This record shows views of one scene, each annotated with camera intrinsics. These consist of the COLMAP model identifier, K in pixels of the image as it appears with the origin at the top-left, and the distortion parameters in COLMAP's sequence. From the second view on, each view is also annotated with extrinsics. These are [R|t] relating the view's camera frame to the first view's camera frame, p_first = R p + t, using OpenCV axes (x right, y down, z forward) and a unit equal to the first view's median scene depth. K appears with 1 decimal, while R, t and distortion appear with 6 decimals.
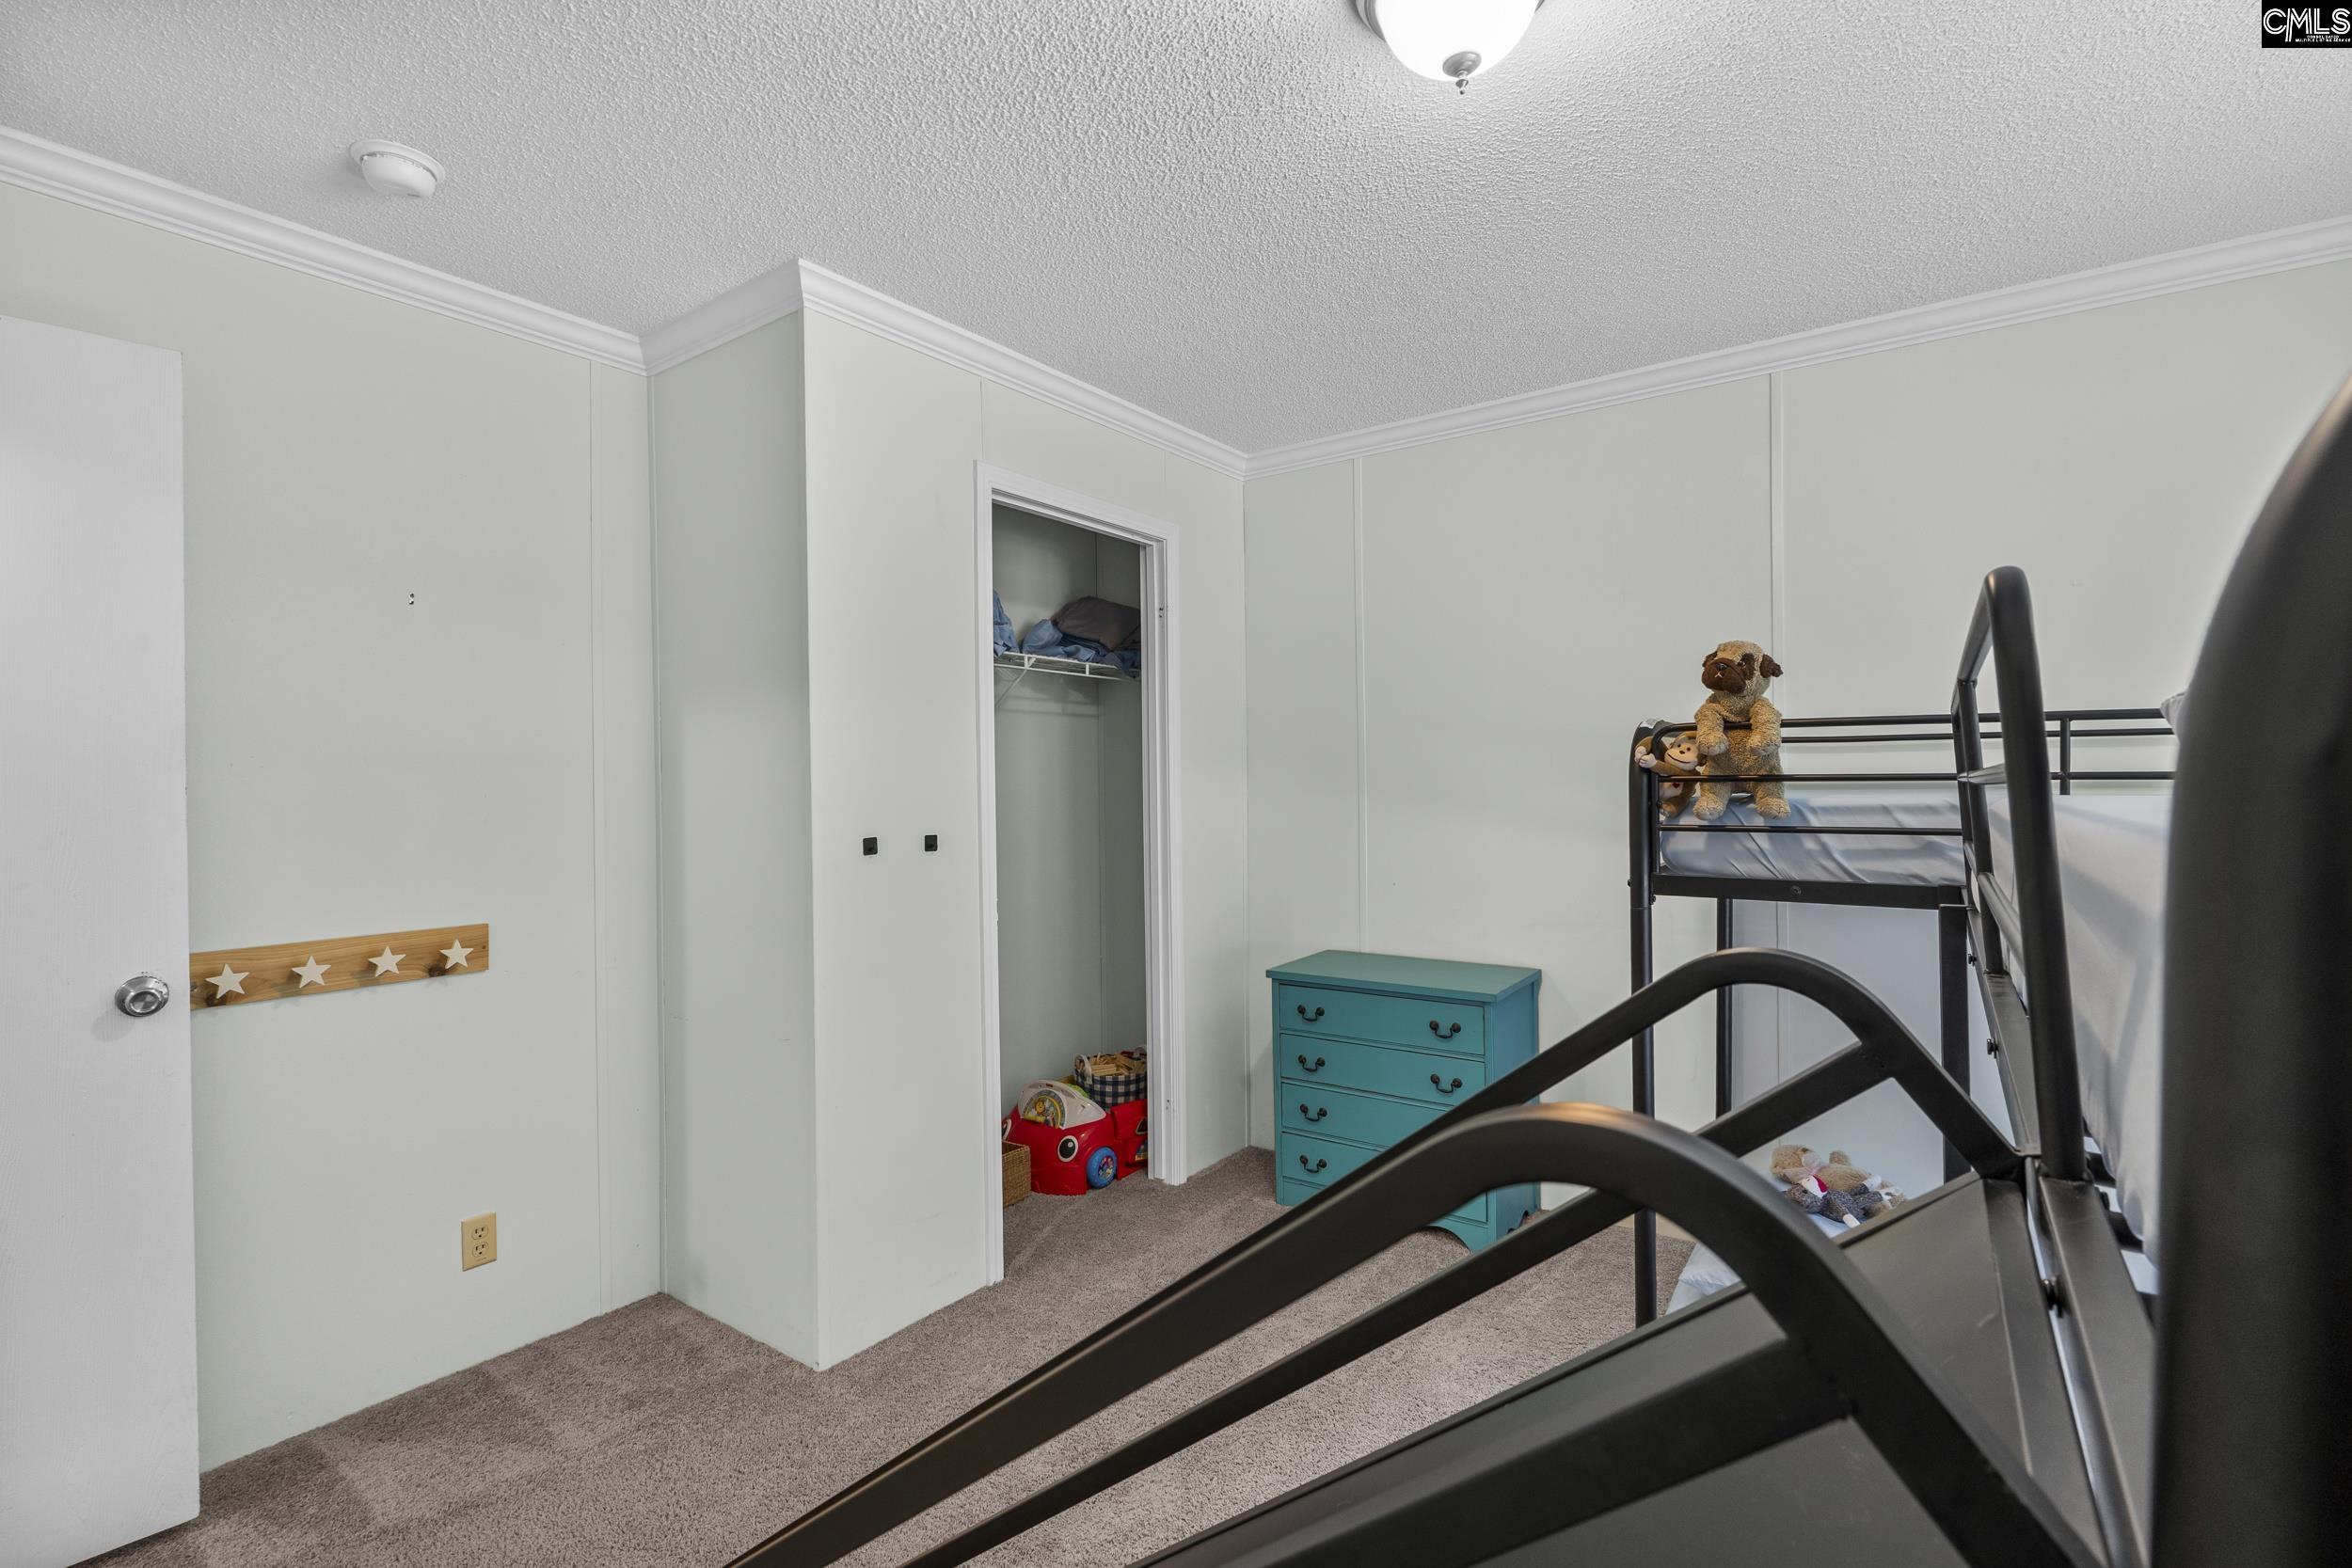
lens RADIAL K [[1077.7, 0, 1165.6], [0, 1077.7, 783.3], [0, 0, 1]] dist [-0.012077, 0.000820]
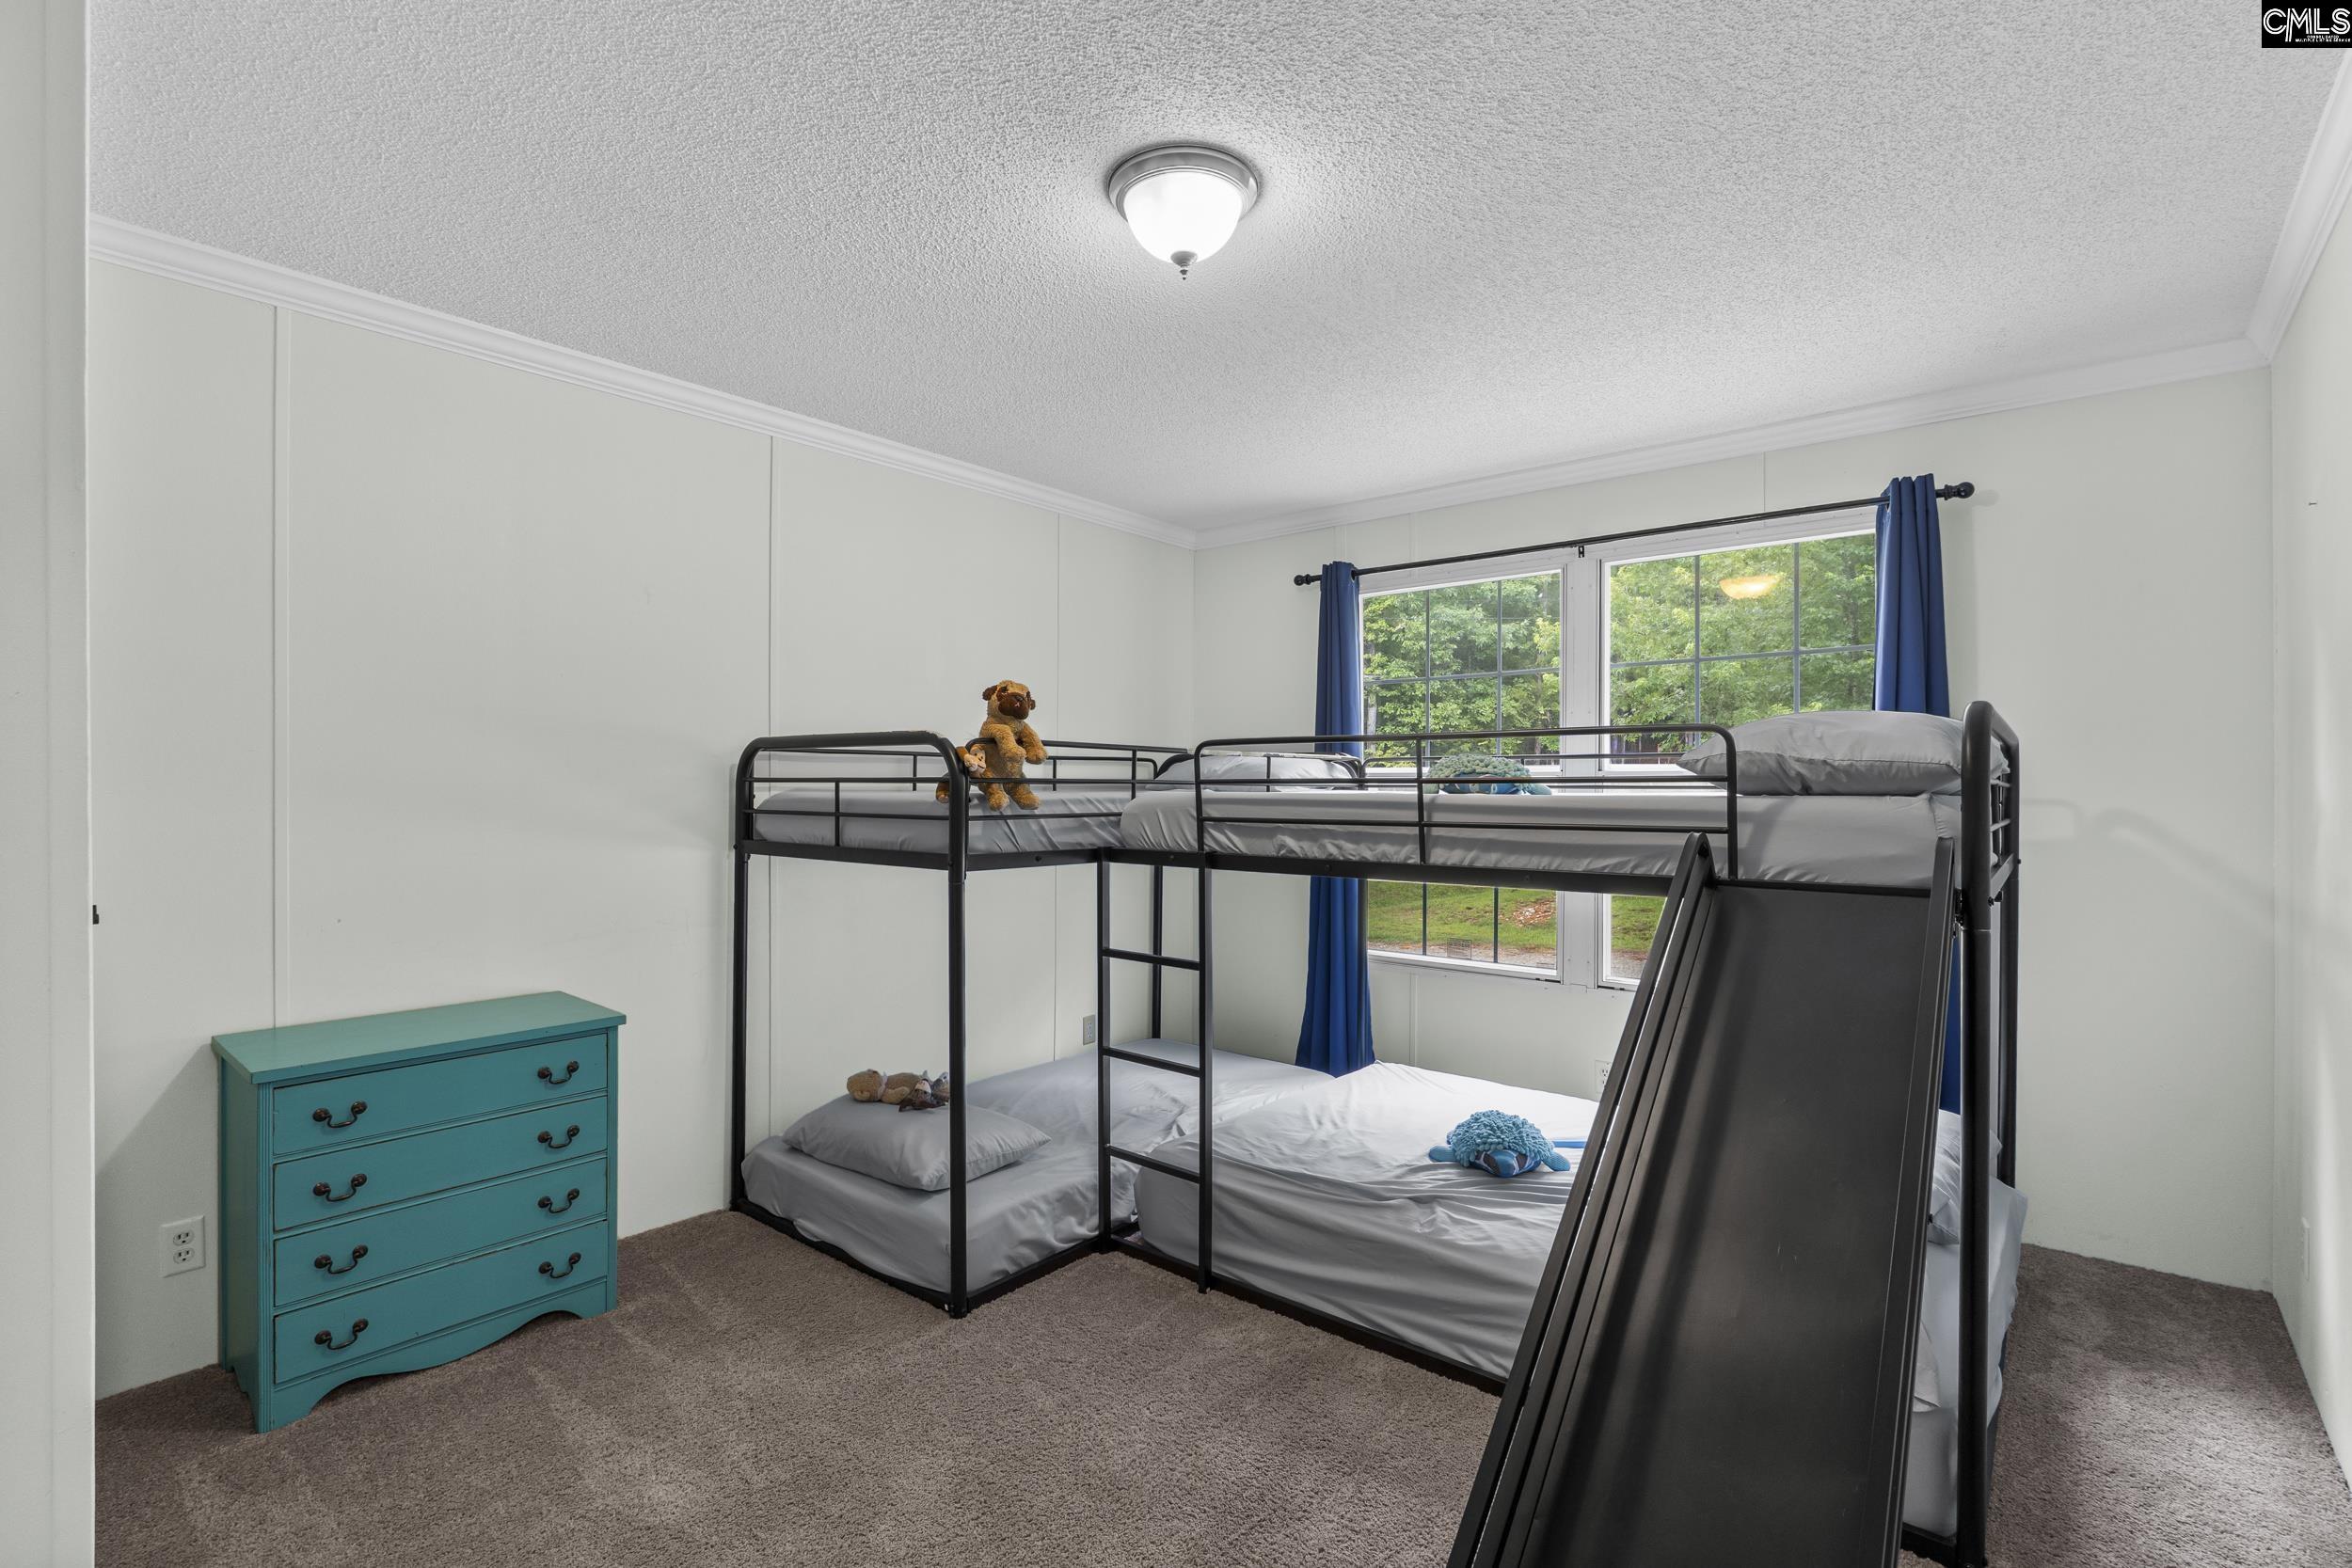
lens RADIAL K [[1077.7, 0, 1165.6], [0, 1077.7, 783.3], [0, 0, 1]] dist [-0.012077, 0.000820]
pose [[0.085096, 0.008669, 0.996335, -0.851445], [-0.001587, 0.999962, -0.008565, 0.010151], [-0.996372, -0.000852, 0.085106, 0.704999]]
